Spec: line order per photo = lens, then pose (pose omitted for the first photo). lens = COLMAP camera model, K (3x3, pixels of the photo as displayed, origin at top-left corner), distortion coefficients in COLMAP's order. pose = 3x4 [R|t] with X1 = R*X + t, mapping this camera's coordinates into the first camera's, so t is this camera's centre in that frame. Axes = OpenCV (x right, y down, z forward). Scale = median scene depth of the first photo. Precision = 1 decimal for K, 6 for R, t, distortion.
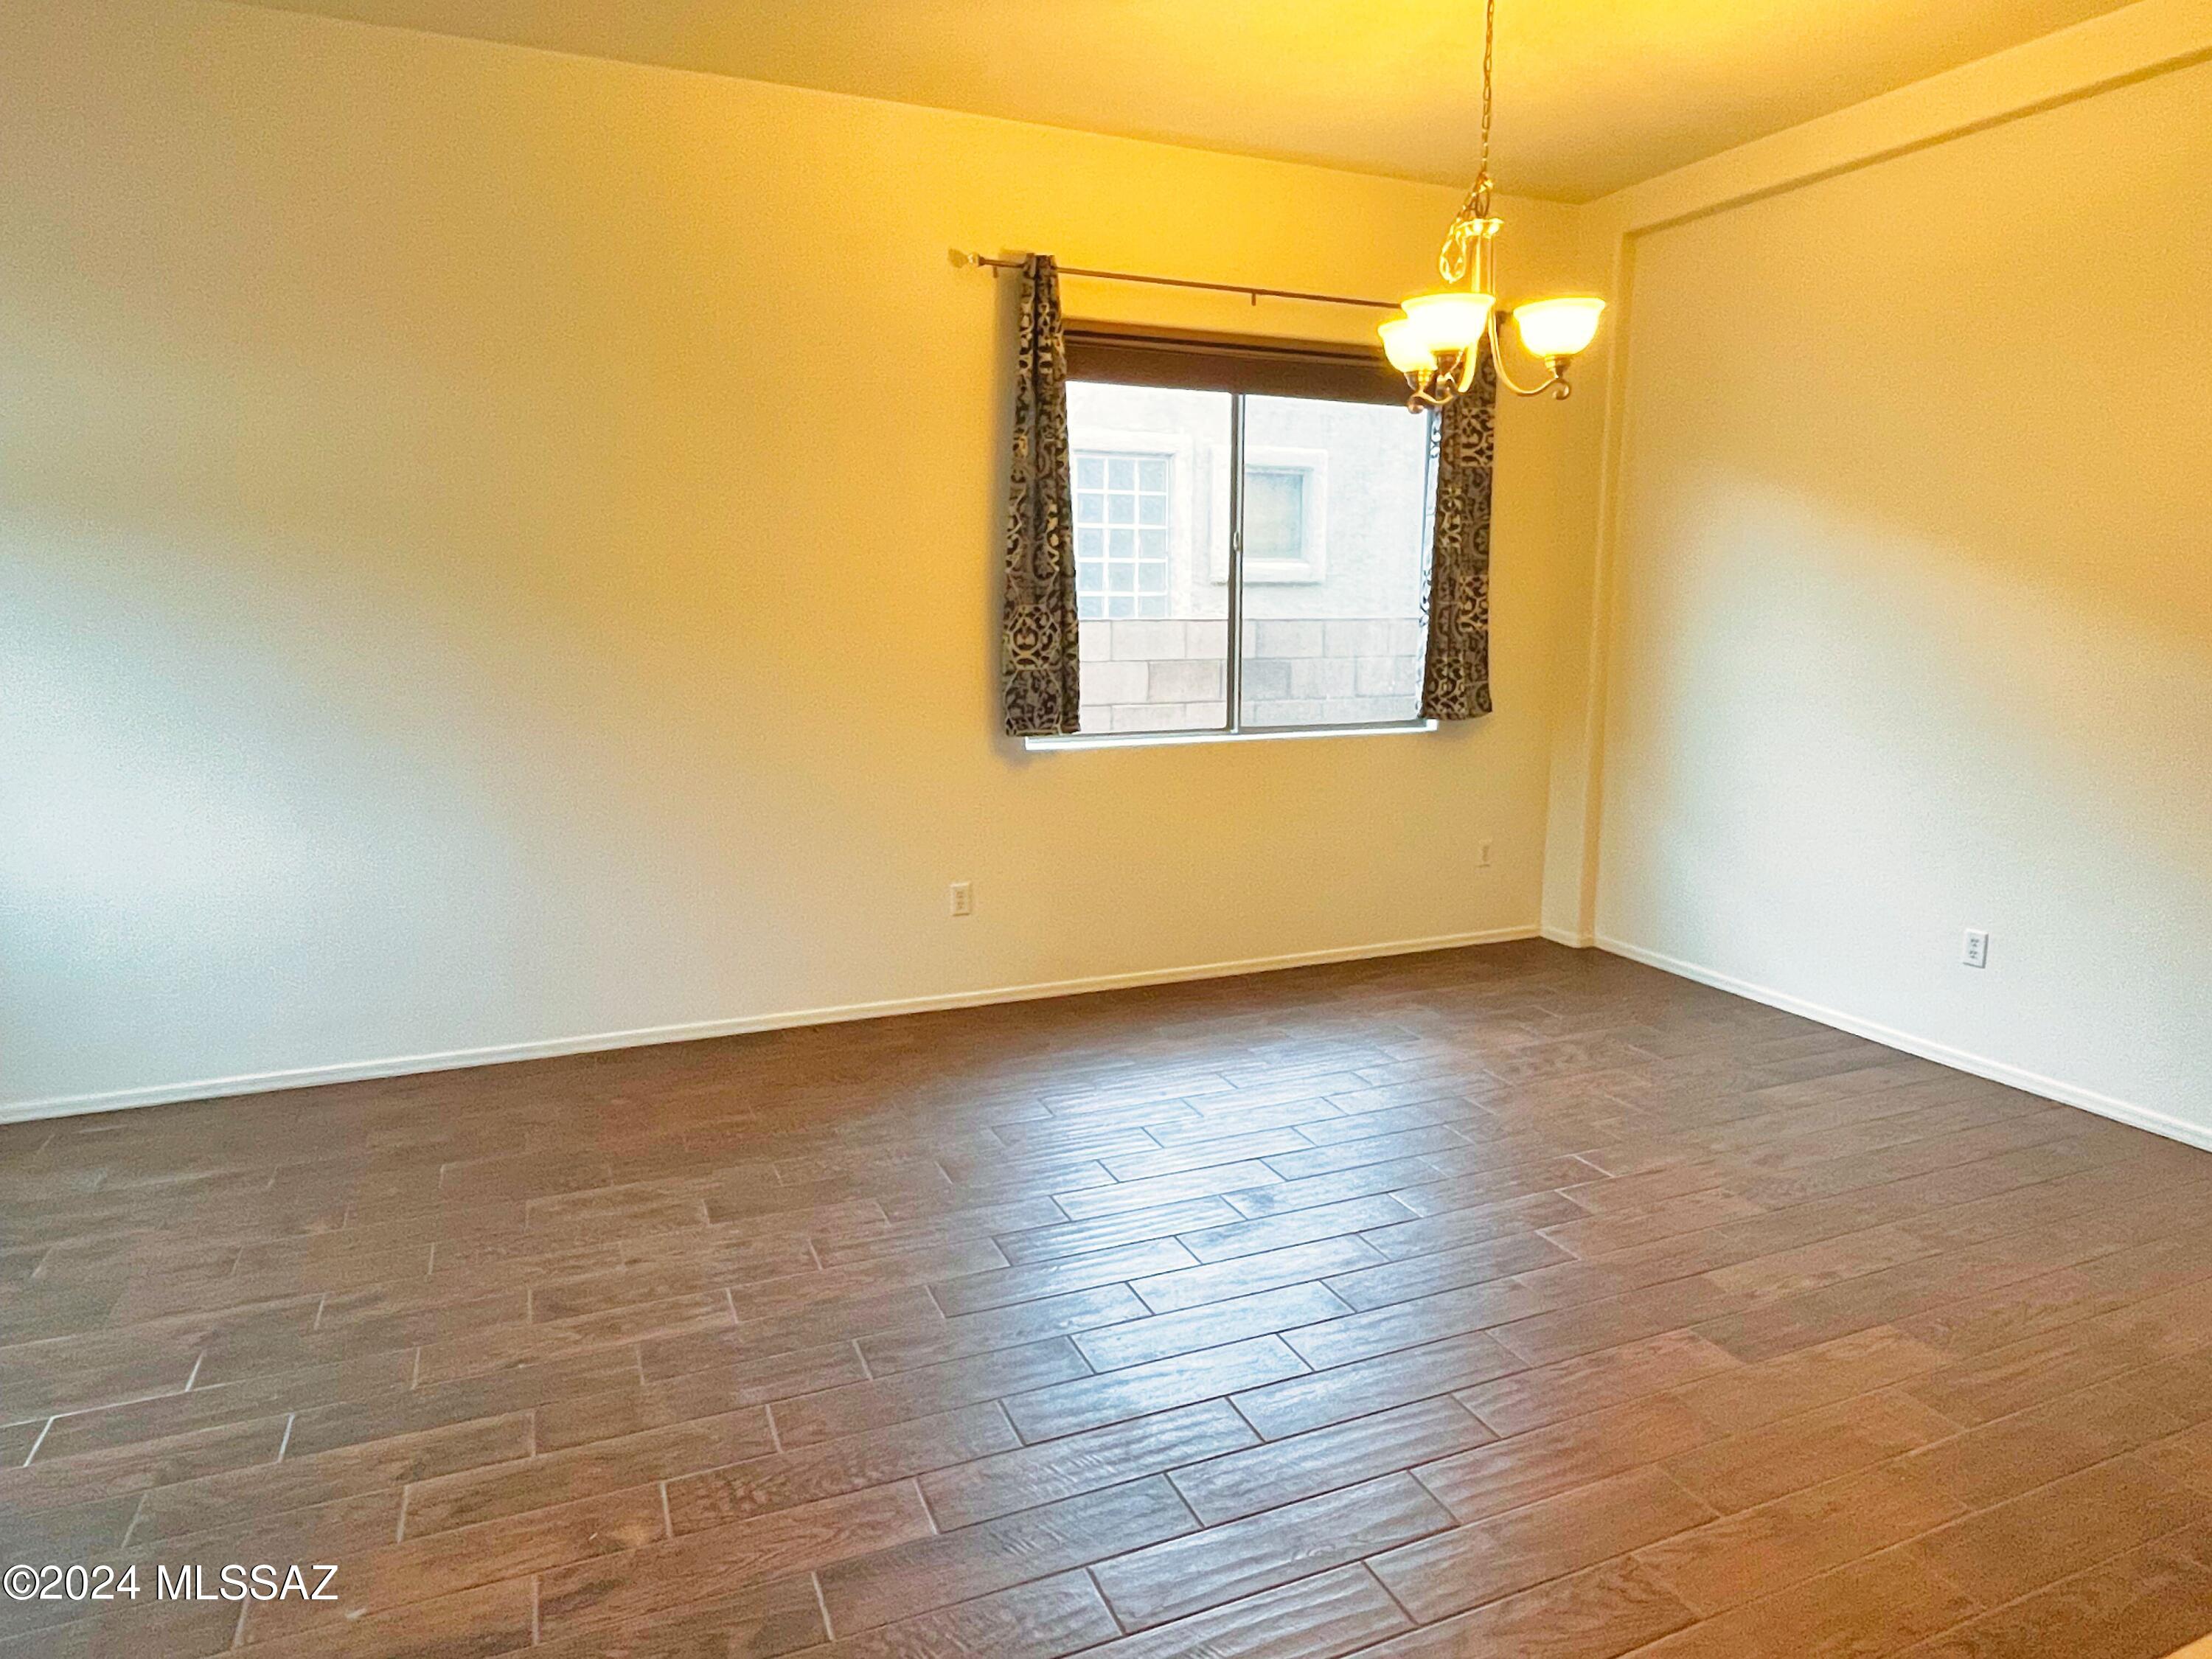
lens RADIAL K [[1346.3, 0, 1116.4], [0, 1346.3, 829.3], [0, 0, 1]] dist [0.001498, -0.002174]
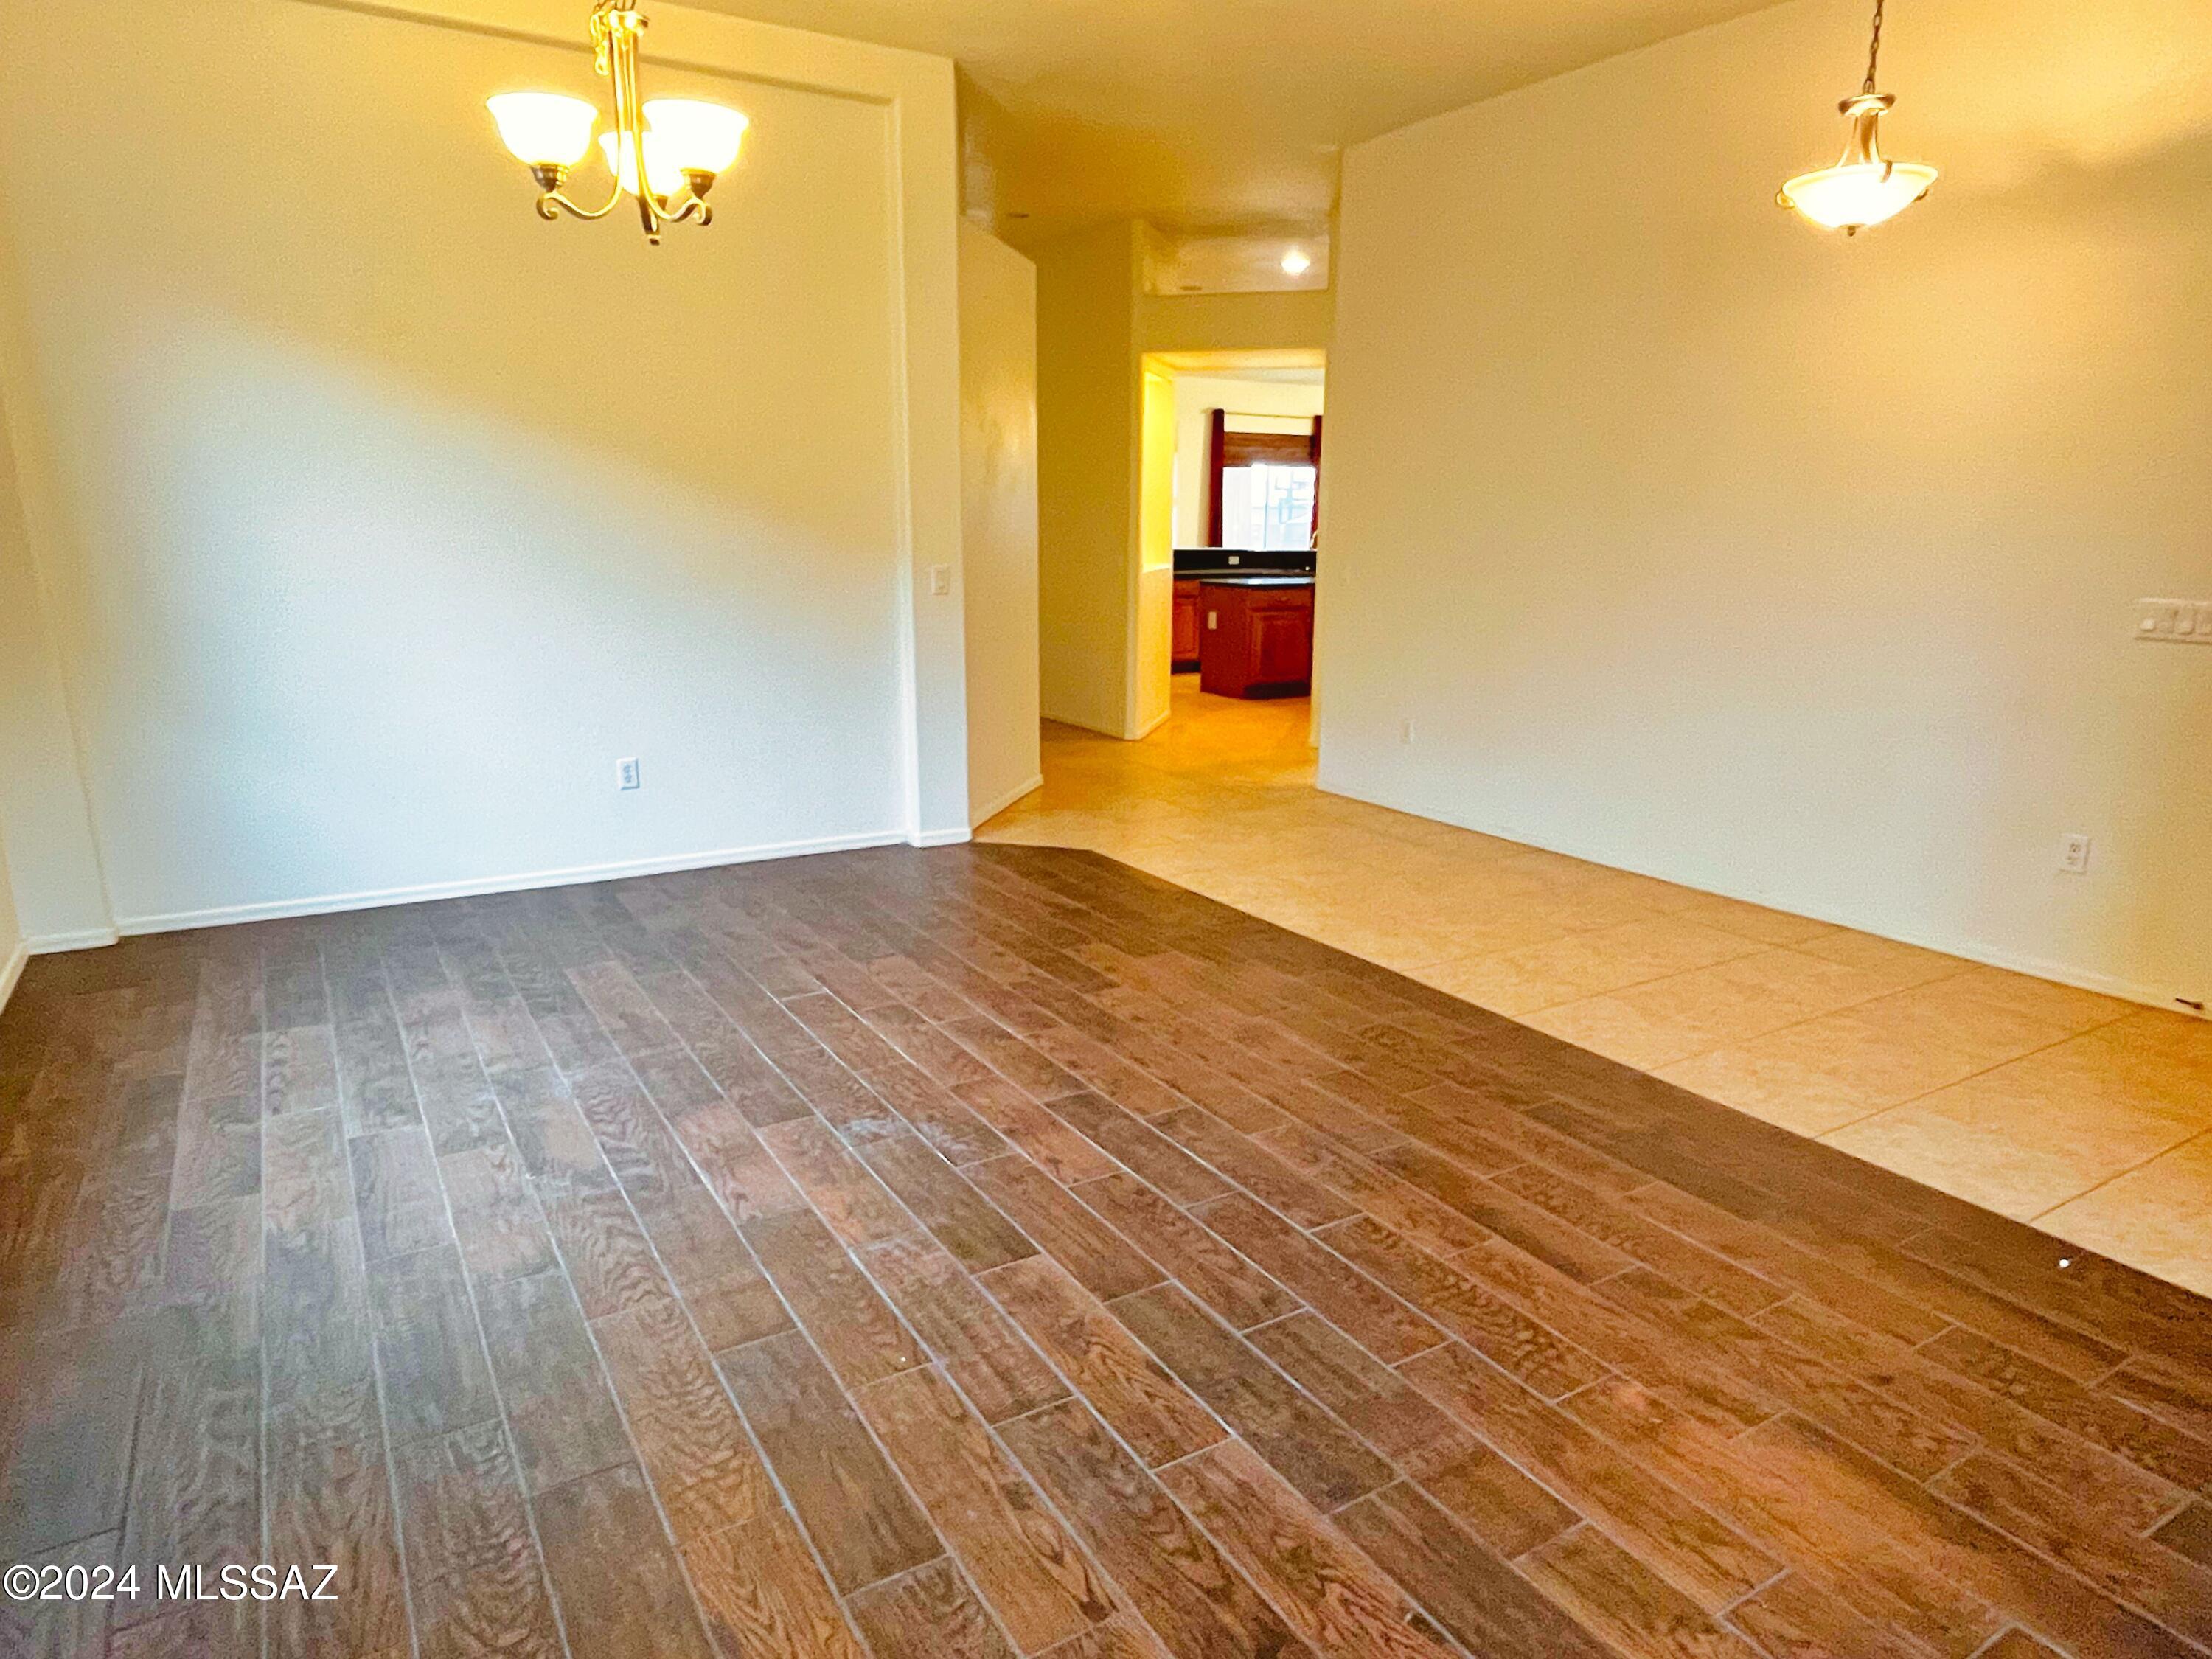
lens RADIAL K [[1346.3, 0, 1107.7], [0, 1346.3, 830.0], [0, 0, 1]] dist [0.001498, -0.002174]
pose [[-0.138688, -0.223536, 0.964778, -0.548856], [0.162519, 0.955848, 0.244830, -0.082133], [-0.976910, 0.190750, -0.096236, 0.656372]]
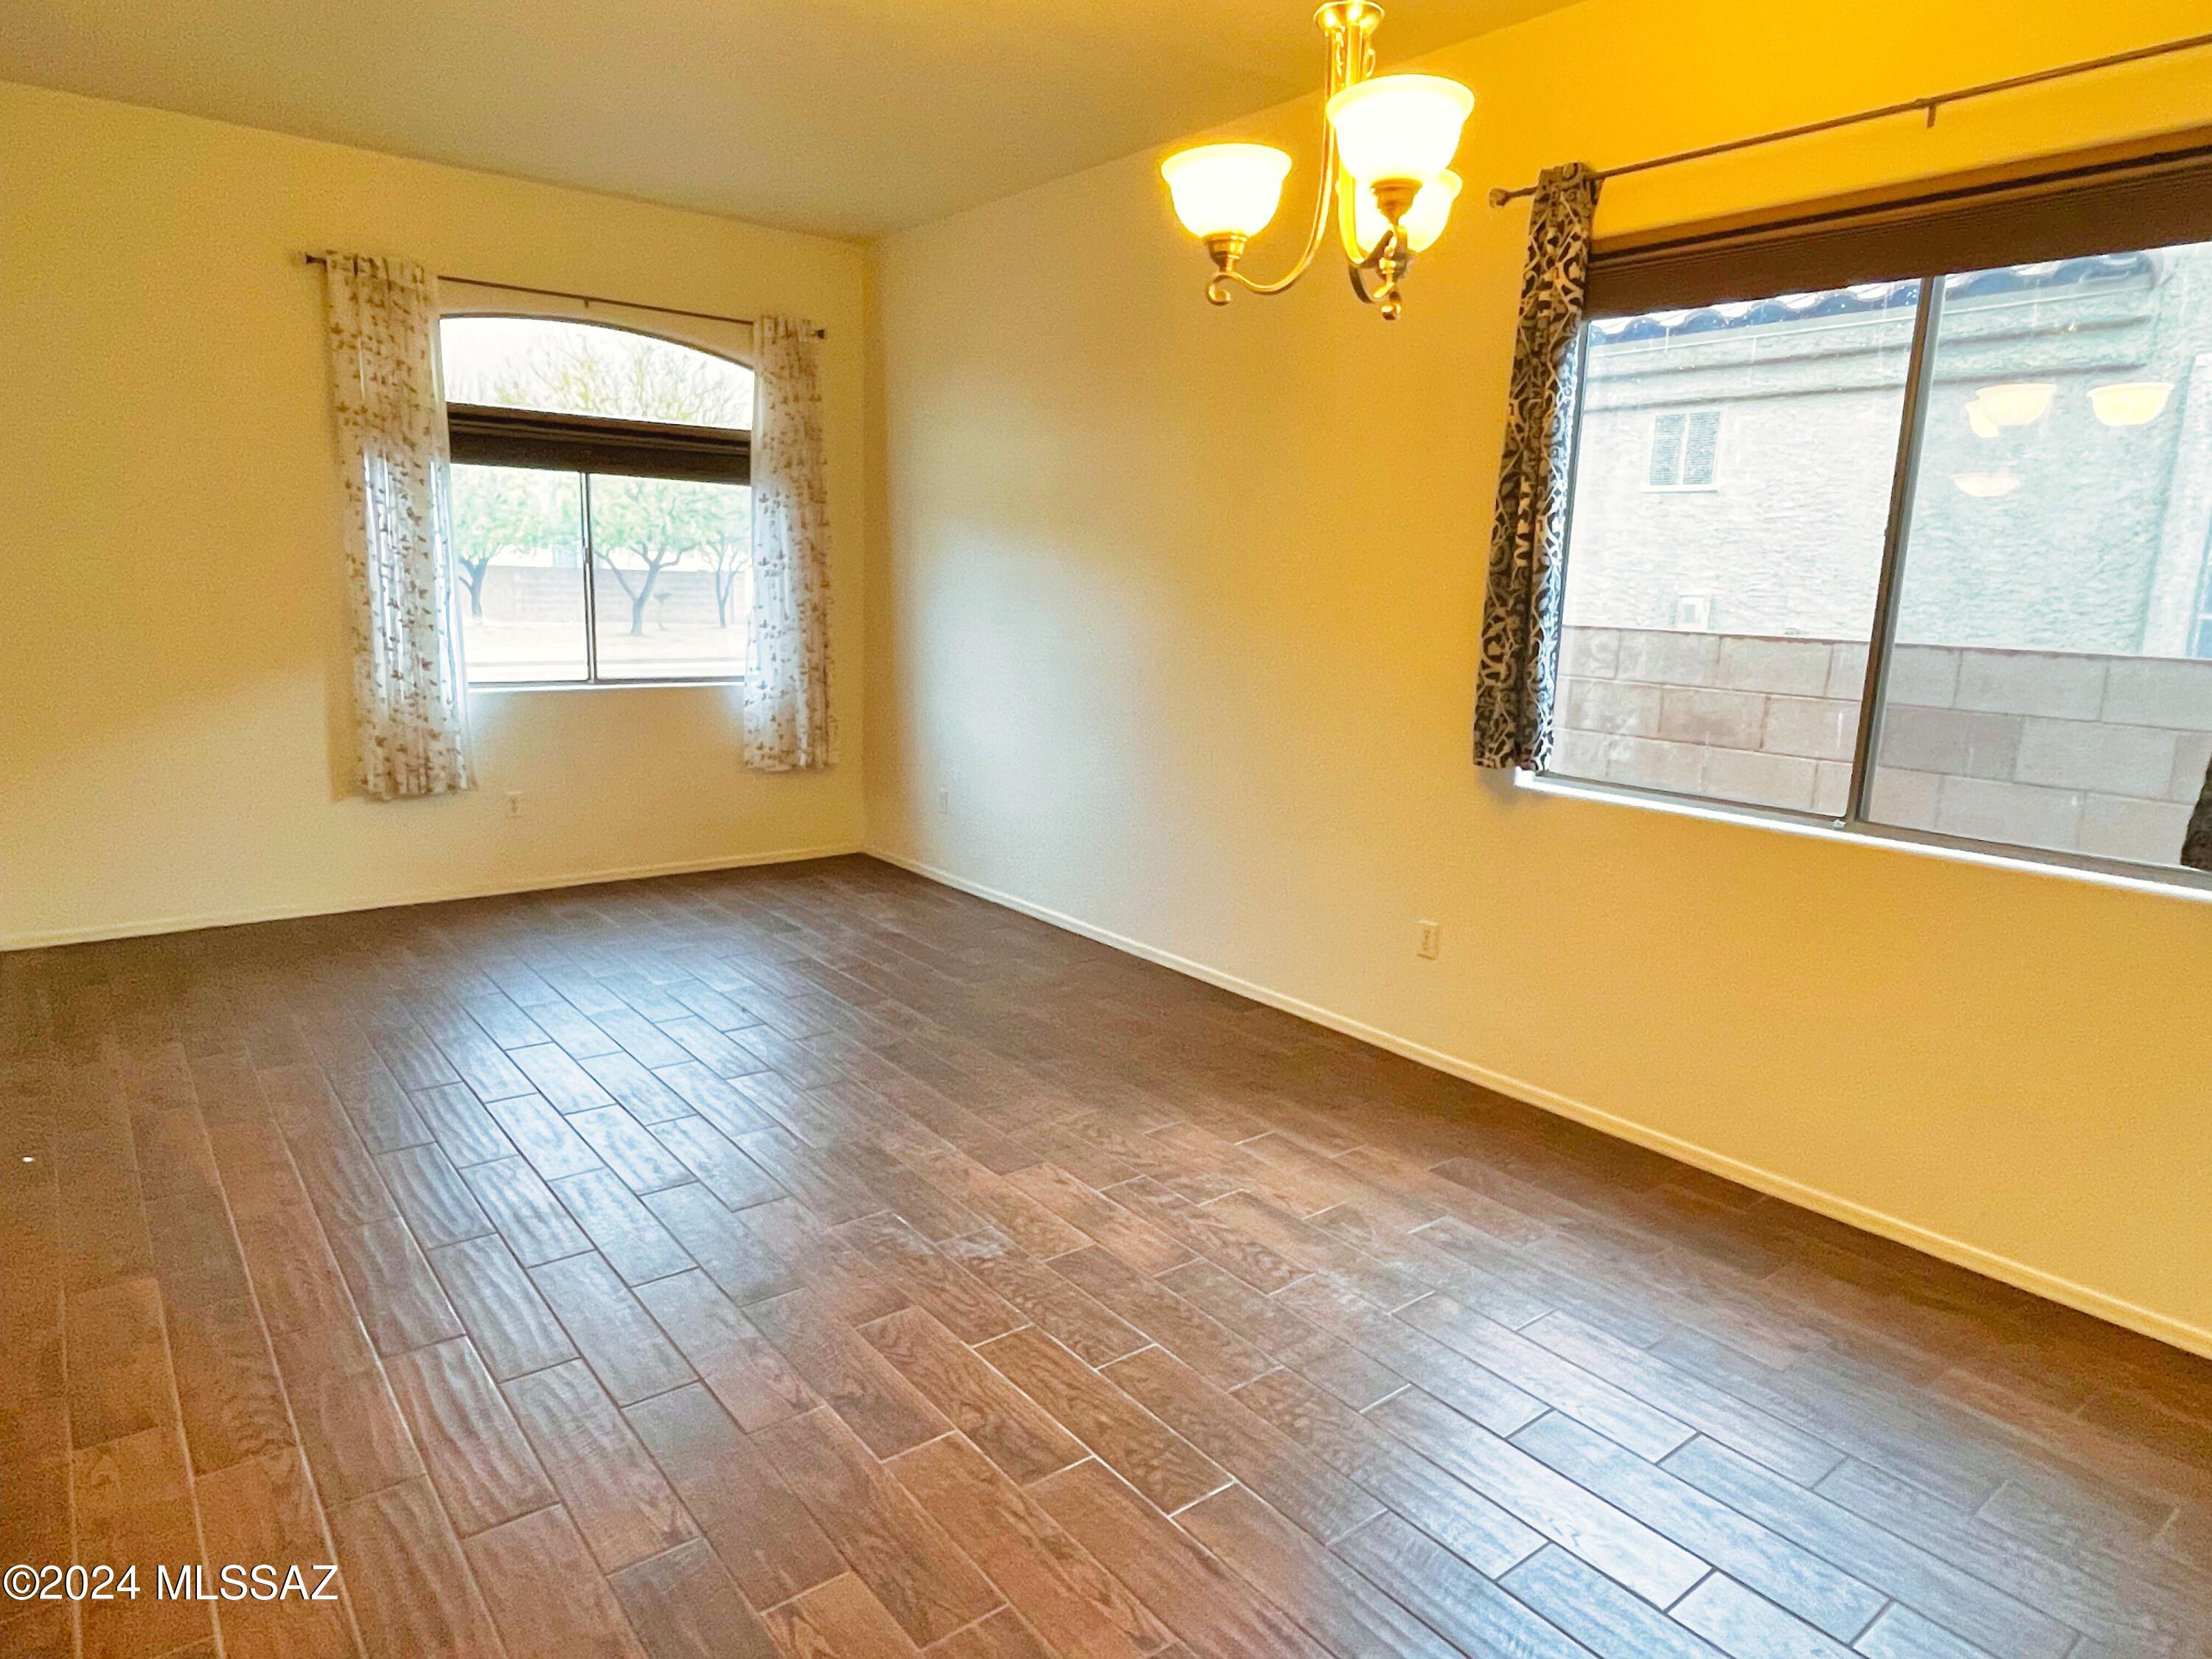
lens RADIAL K [[1346.3, 0, 1110.6], [0, 1346.3, 833.9], [0, 0, 1]] dist [0.001498, -0.002174]
pose [[0.255301, 0.186186, -0.948765, 0.690086], [-0.197781, 0.970590, 0.137248, -0.100175], [0.946416, 0.152608, 0.284617, 0.575130]]
